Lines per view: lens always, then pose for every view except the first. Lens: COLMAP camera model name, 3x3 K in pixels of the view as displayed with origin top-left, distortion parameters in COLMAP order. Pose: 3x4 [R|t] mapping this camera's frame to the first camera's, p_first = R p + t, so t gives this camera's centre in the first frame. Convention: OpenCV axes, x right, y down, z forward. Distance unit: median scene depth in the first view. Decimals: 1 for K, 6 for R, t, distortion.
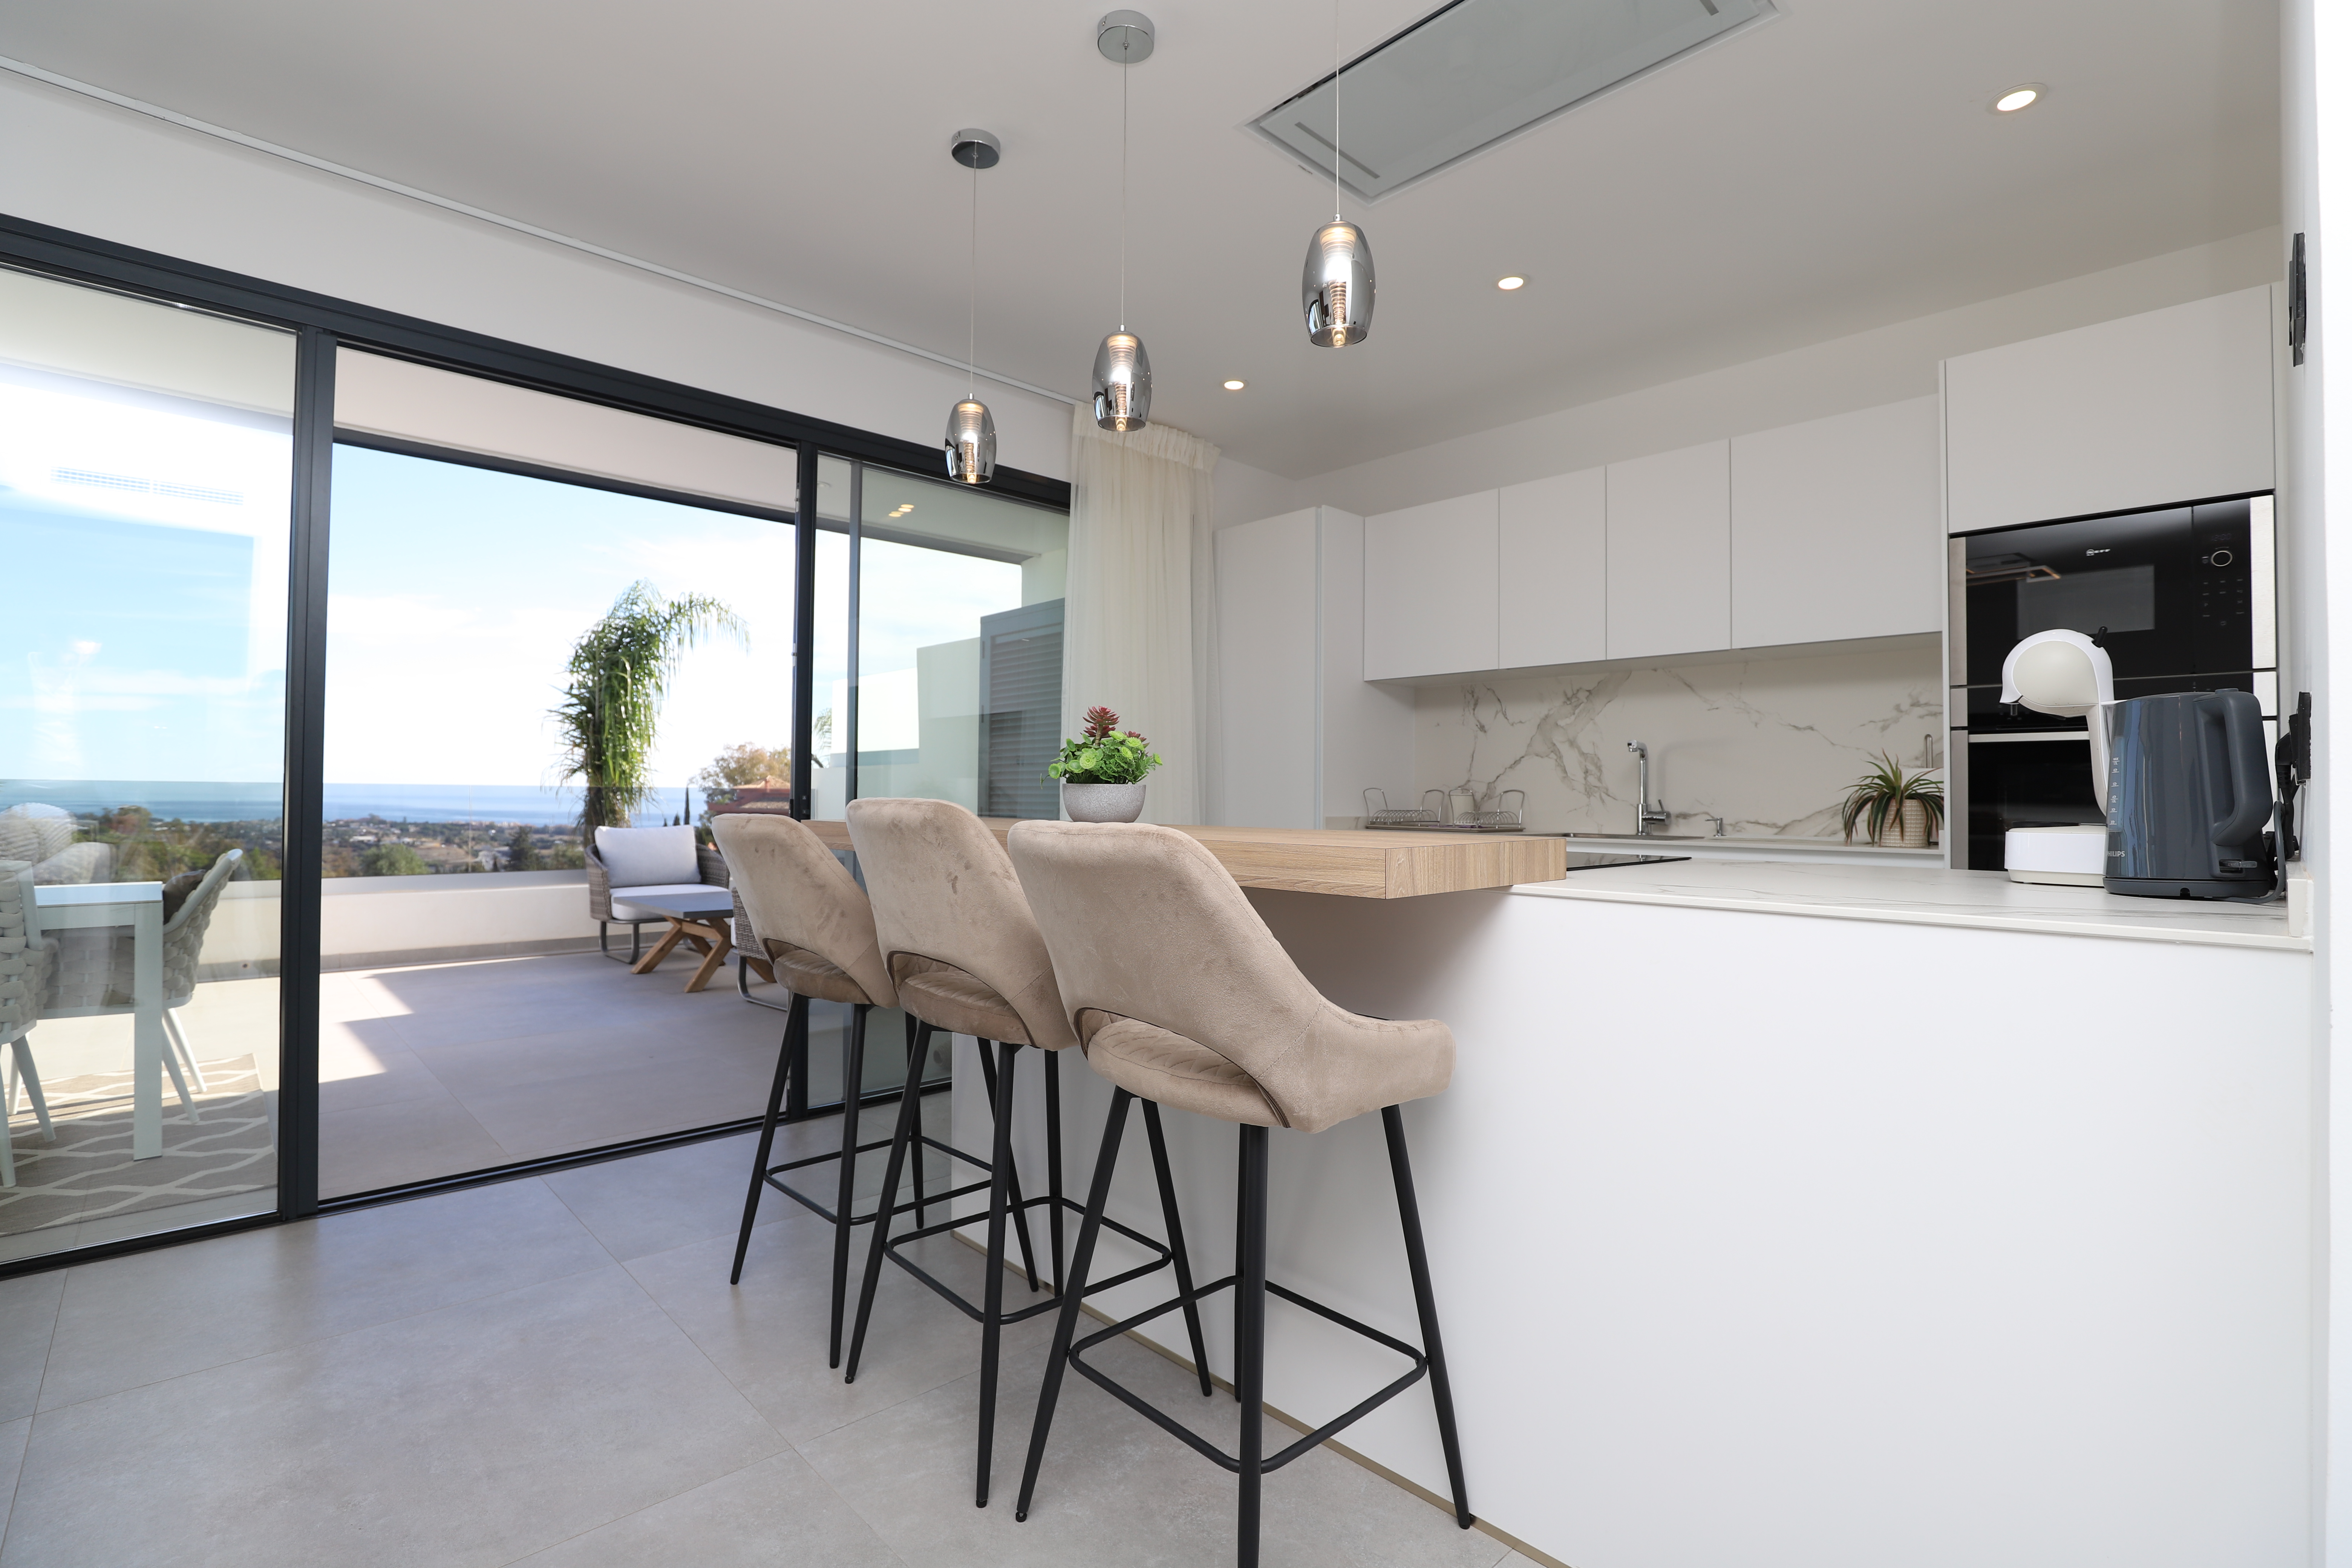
lens RADIAL K [[1079.8, 0, 1182.8], [0, 1079.8, 780.3], [0, 0, 1]] dist [-0.040167, 0.009694]
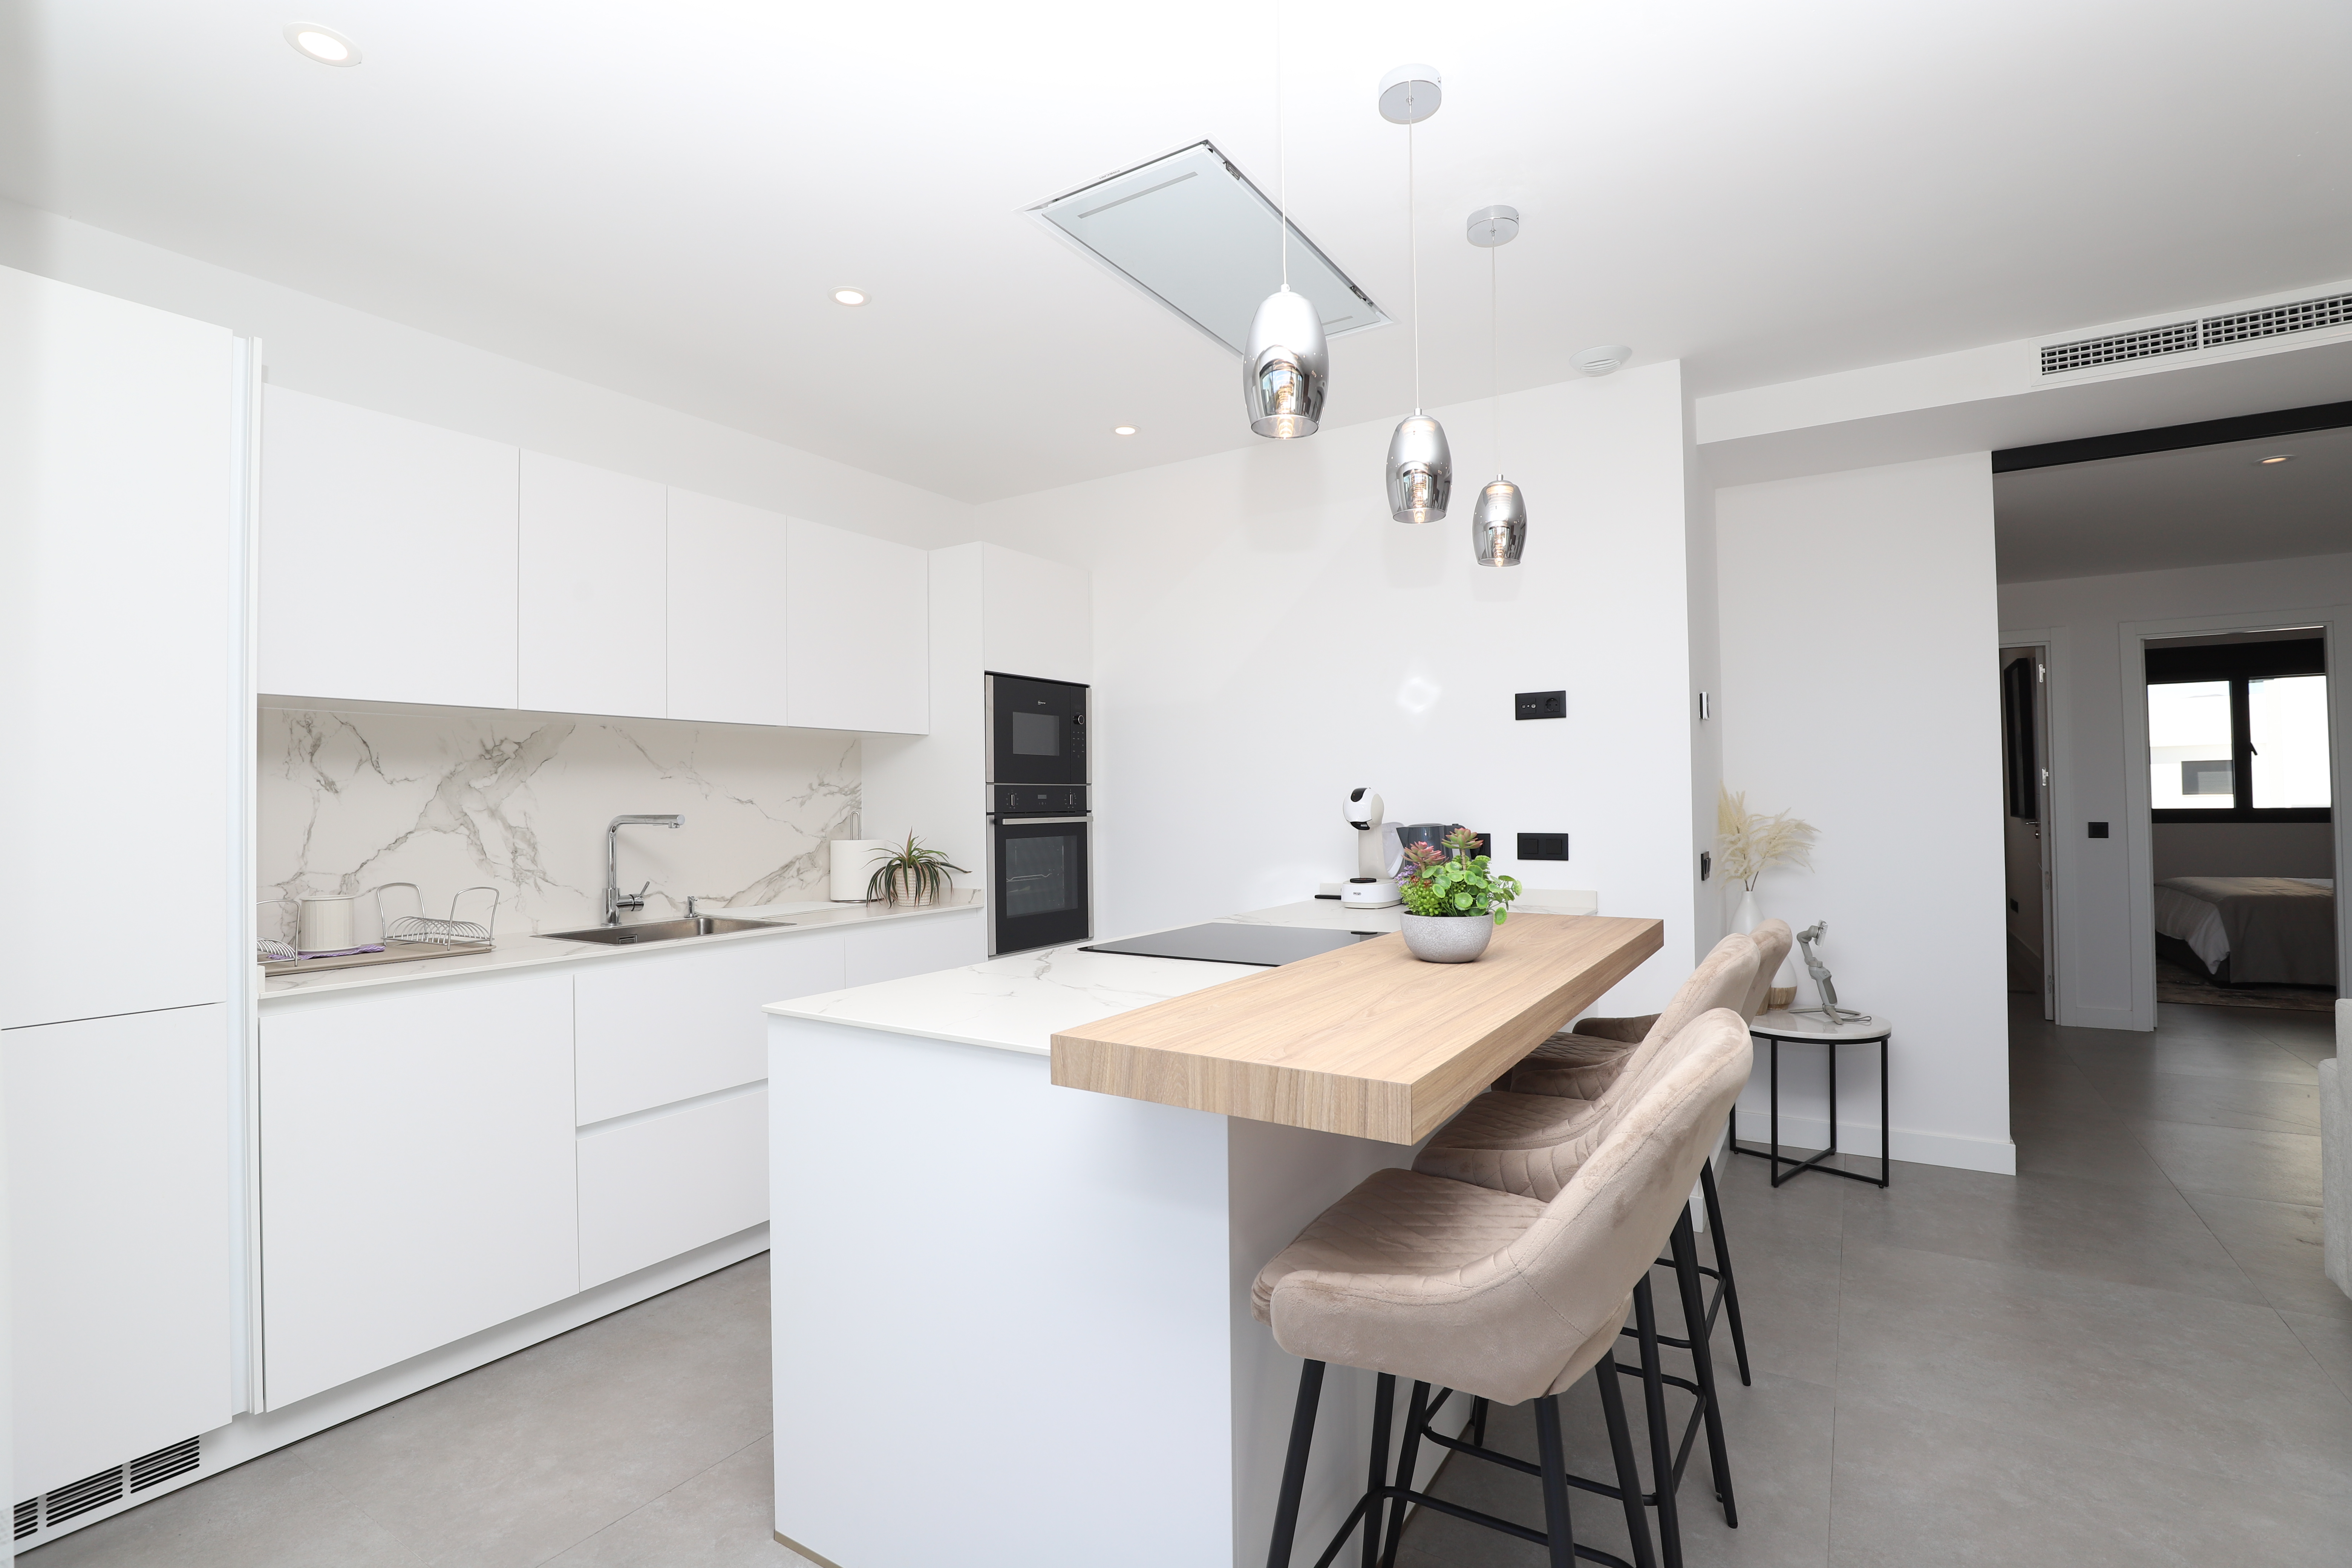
lens RADIAL K [[1079.8, 0, 1182.8], [0, 1079.8, 780.3], [0, 0, 1]] dist [-0.040167, 0.009694]
pose [[-0.247009, 0.015178, 0.968894, -0.281024], [-0.003346, 0.999858, -0.016516, -0.028723], [-0.969007, -0.007322, -0.246923, 0.451303]]
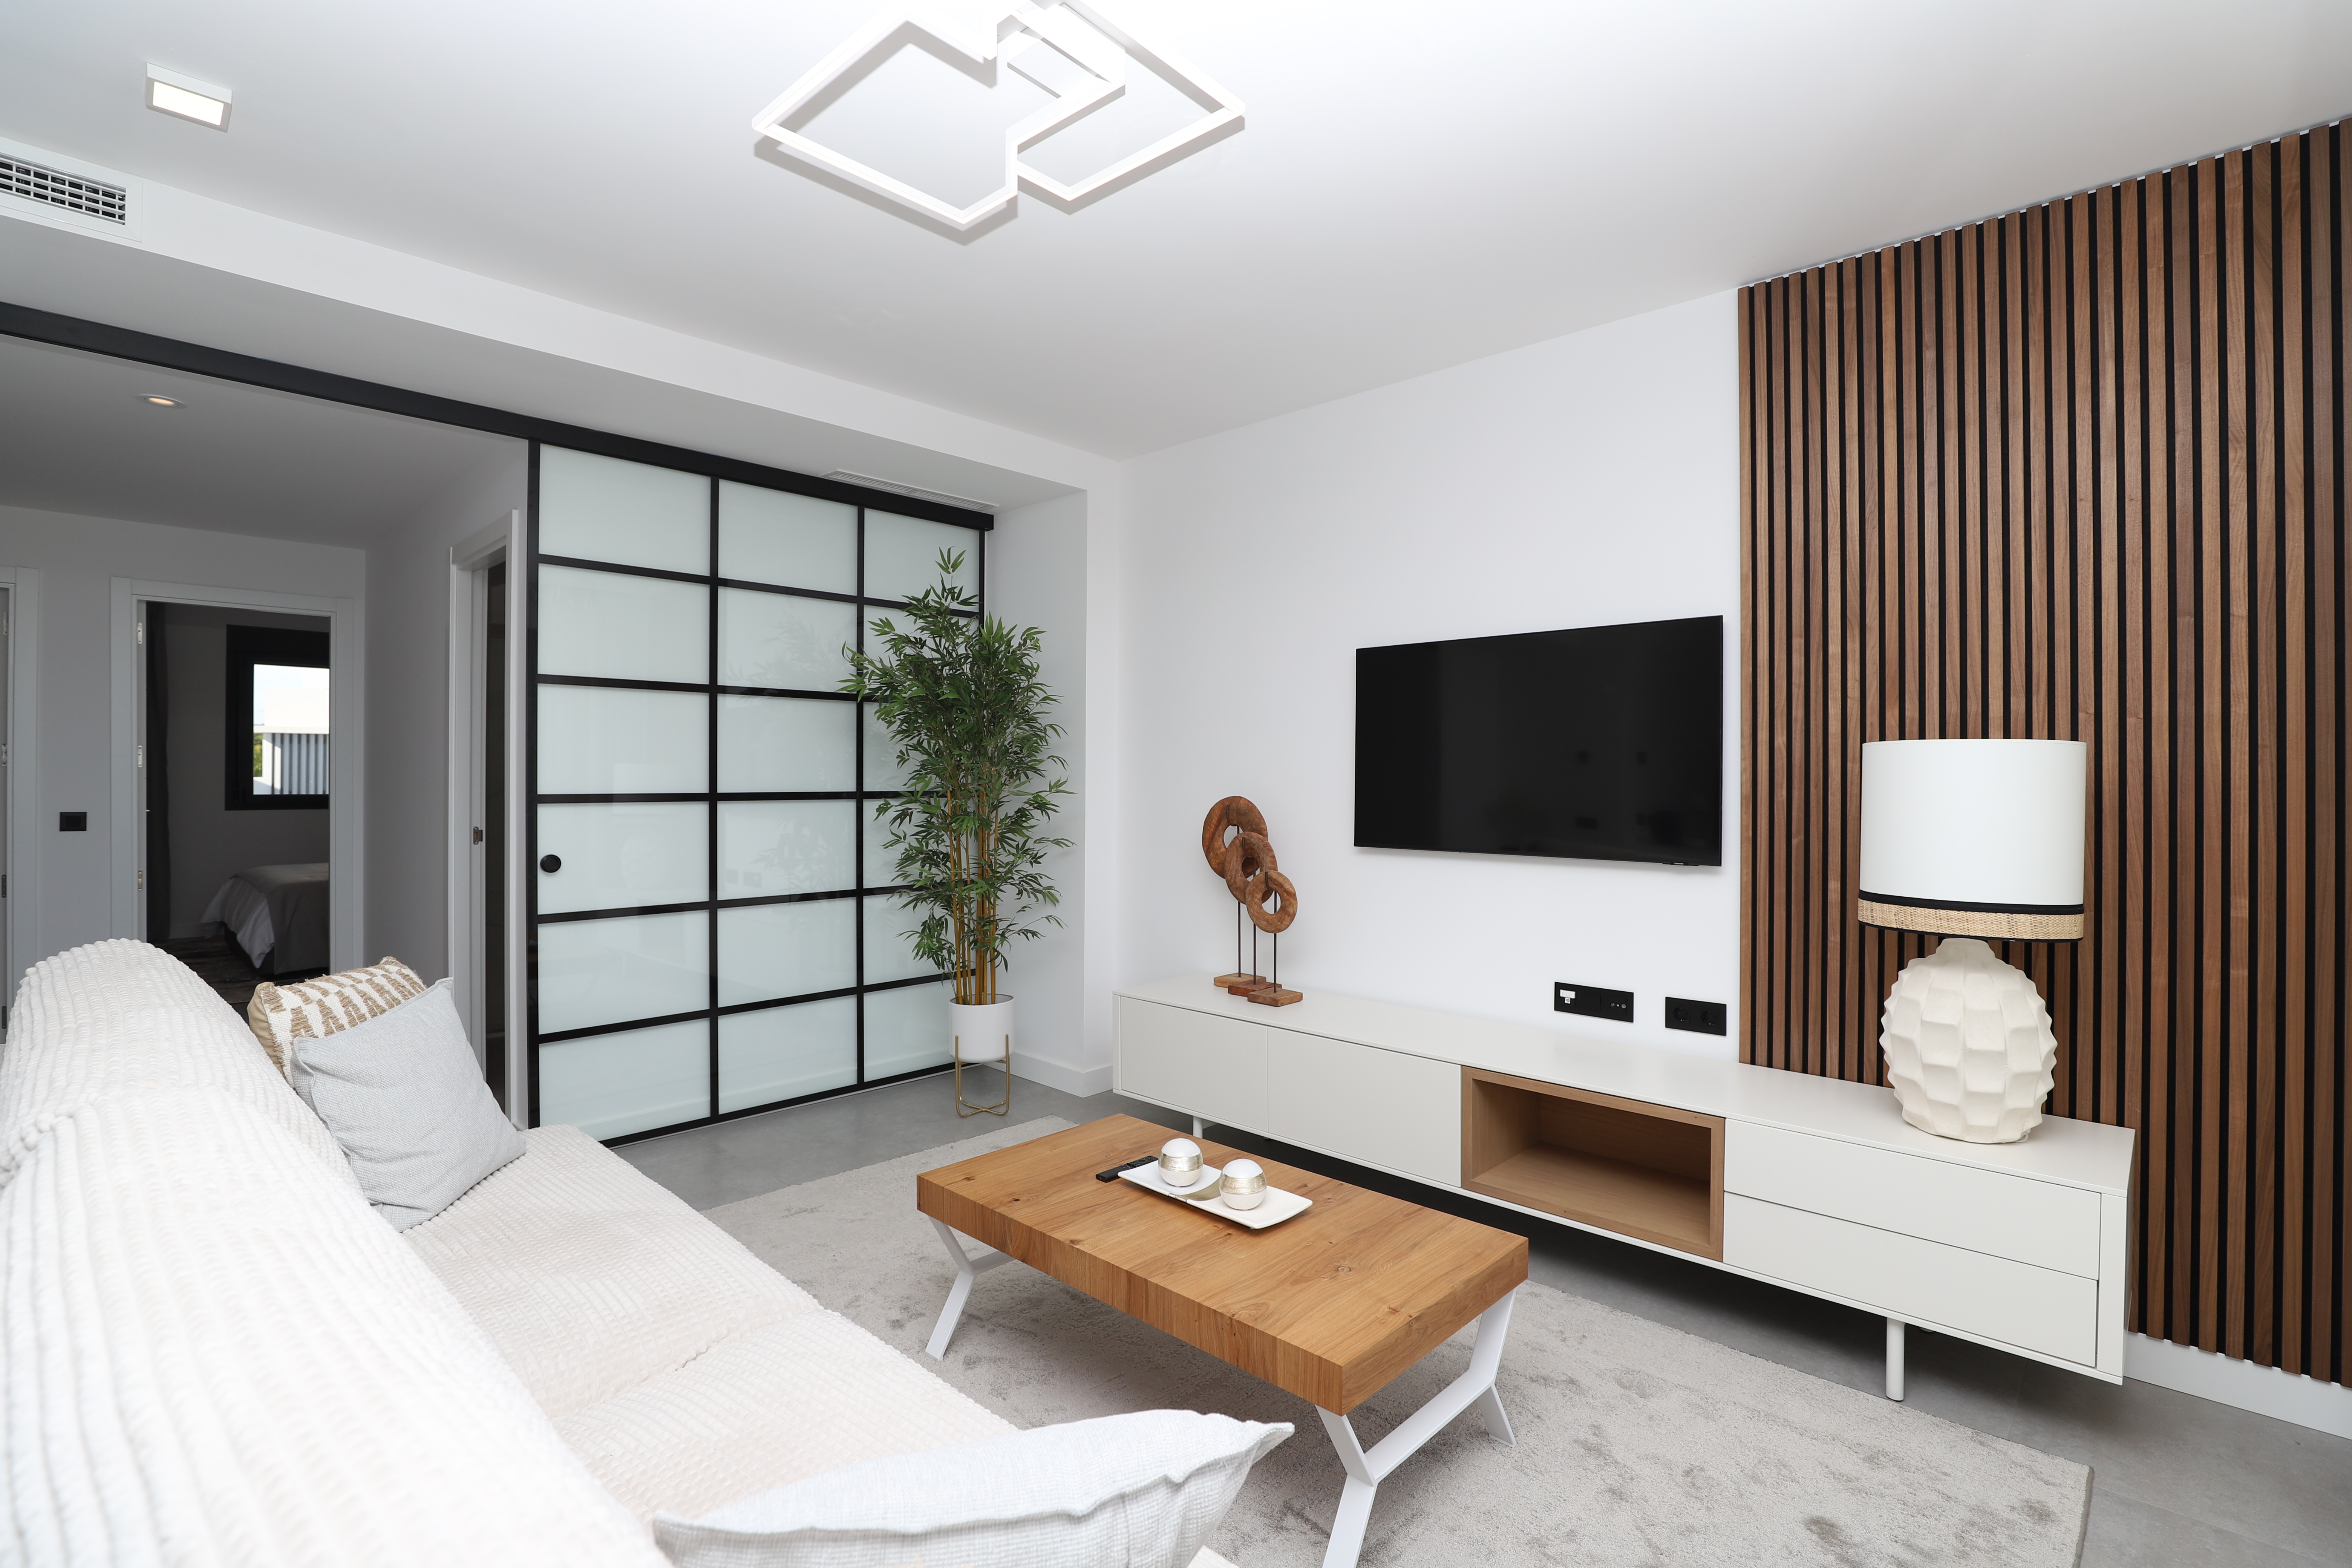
lens RADIAL K [[1079.8, 0, 1182.8], [0, 1079.8, 780.3], [0, 0, 1]] dist [-0.040167, 0.009694]
pose [[-0.998076, -0.014521, -0.060273, -0.338343], [-0.013619, 0.999789, -0.015354, -0.032130], [0.060483, -0.014503, -0.998064, 0.267870]]
